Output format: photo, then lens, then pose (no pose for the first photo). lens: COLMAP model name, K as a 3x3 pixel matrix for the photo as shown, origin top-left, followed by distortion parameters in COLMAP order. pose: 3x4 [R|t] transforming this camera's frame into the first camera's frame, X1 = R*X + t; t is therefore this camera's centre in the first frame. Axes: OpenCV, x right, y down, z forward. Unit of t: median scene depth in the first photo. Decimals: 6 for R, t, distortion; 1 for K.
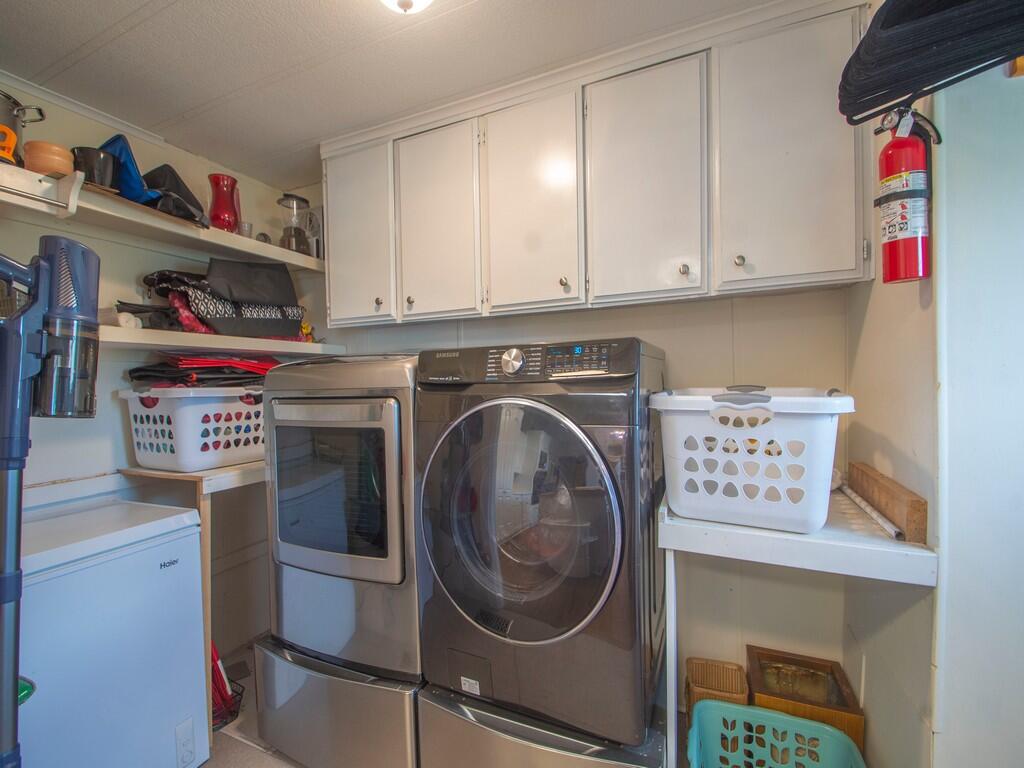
lens RADIAL K [[454.4, 0, 497.2], [0, 454.4, 392.6], [0, 0, 1]] dist [0.002707, 0.000354]
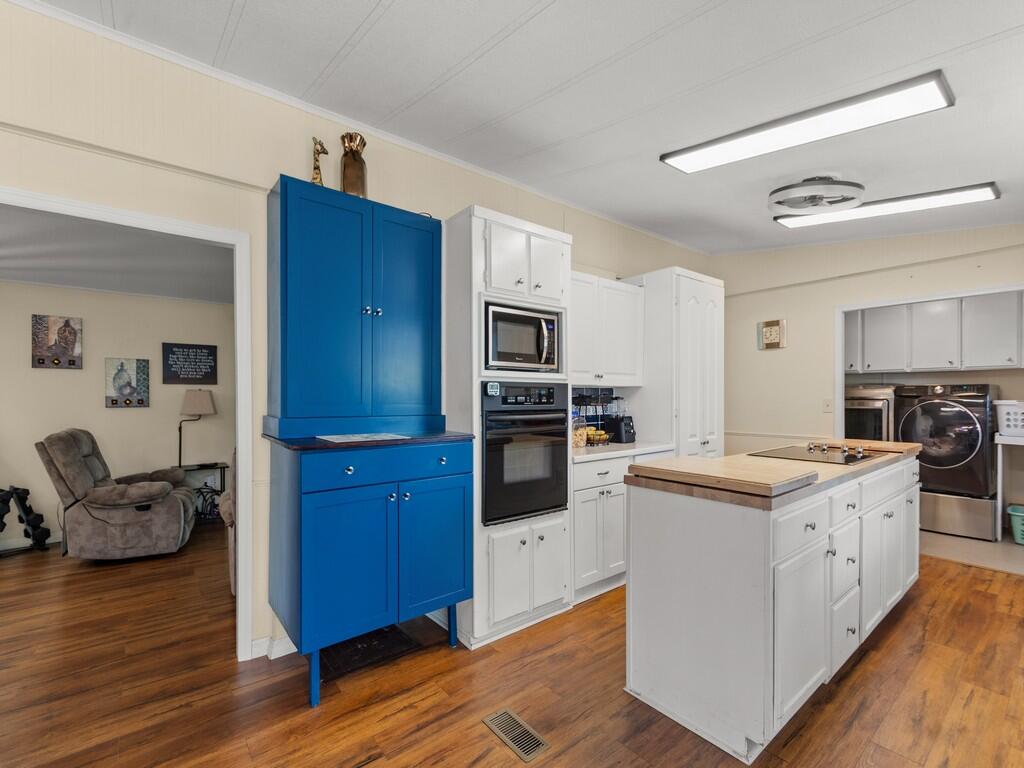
lens RADIAL K [[456.1, 0, 483.4], [0, 456.1, 398.0], [0, 0, 1]] dist [0.002815, -0.000177]
pose [[0.877014, 0.028861, -0.479598, -1.426308], [-0.037958, 0.999236, -0.009280, 0.170303], [0.478964, 0.026343, 0.877439, -4.003837]]
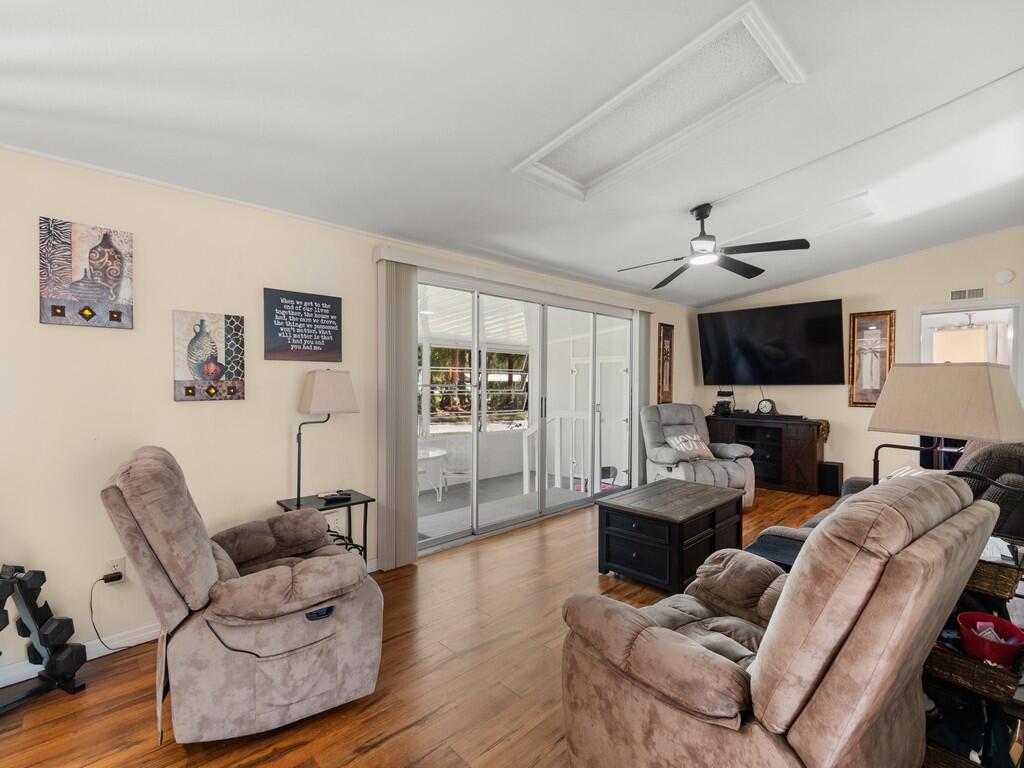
lens RADIAL K [[463.6, 0, 481.8], [0, 463.6, 389.4], [0, 0, 1]] dist [0.005445, -0.000369]
pose [[0.916433, 0.031670, -0.398933, -3.868396], [-0.036701, 0.999314, -0.004977, 0.239372], [0.398501, 0.019203, 0.916967, -3.553737]]
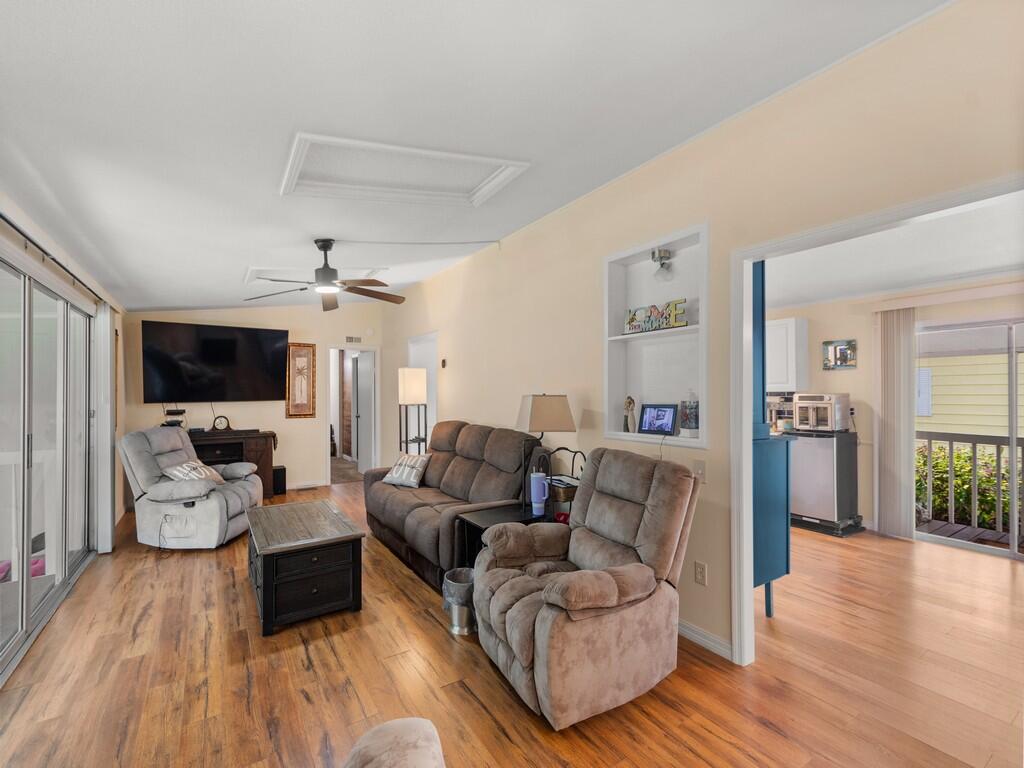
lens RADIAL K [[454.4, 0, 497.2], [0, 454.4, 392.6], [0, 0, 1]] dist [0.002707, 0.000354]
pose [[0.539960, 0.021789, 0.841408, -5.810384], [0.015365, 0.999243, -0.035737, 0.169014], [-0.841550, 0.032225, 0.539217, -2.889349]]
